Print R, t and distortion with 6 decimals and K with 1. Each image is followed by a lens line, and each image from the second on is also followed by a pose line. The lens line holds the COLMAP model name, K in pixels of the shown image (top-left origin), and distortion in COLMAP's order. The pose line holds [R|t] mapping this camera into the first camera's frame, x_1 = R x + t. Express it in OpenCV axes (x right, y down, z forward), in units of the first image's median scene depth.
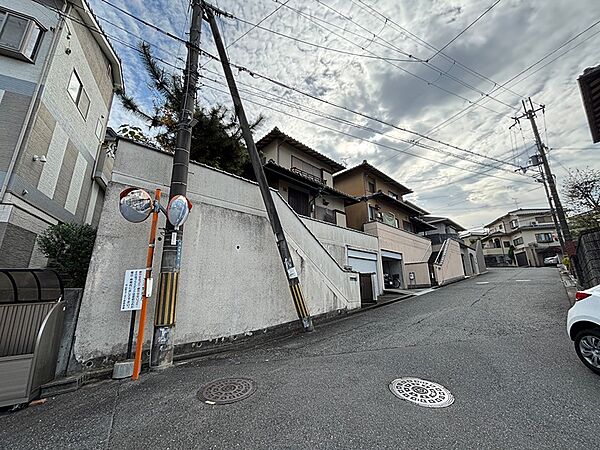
lens RADIAL K [[238.4, 0, 300.0], [0, 238.4, 225.0], [0, 0, 1]] dist [0.003125, 0.000213]
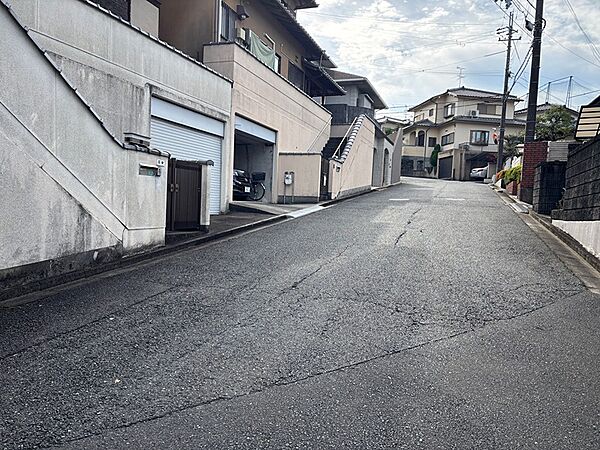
lens RADIAL K [[447.2, 0, 300.0], [0, 447.2, 225.0], [0, 0, 1]] dist [0.002864, 0.000146]
pose [[0.890478, 0.028460, 0.454136, 0.070505], [-0.170834, 0.945943, 0.275693, 0.044477], [-0.421741, -0.323080, 0.847203, 0.170285]]
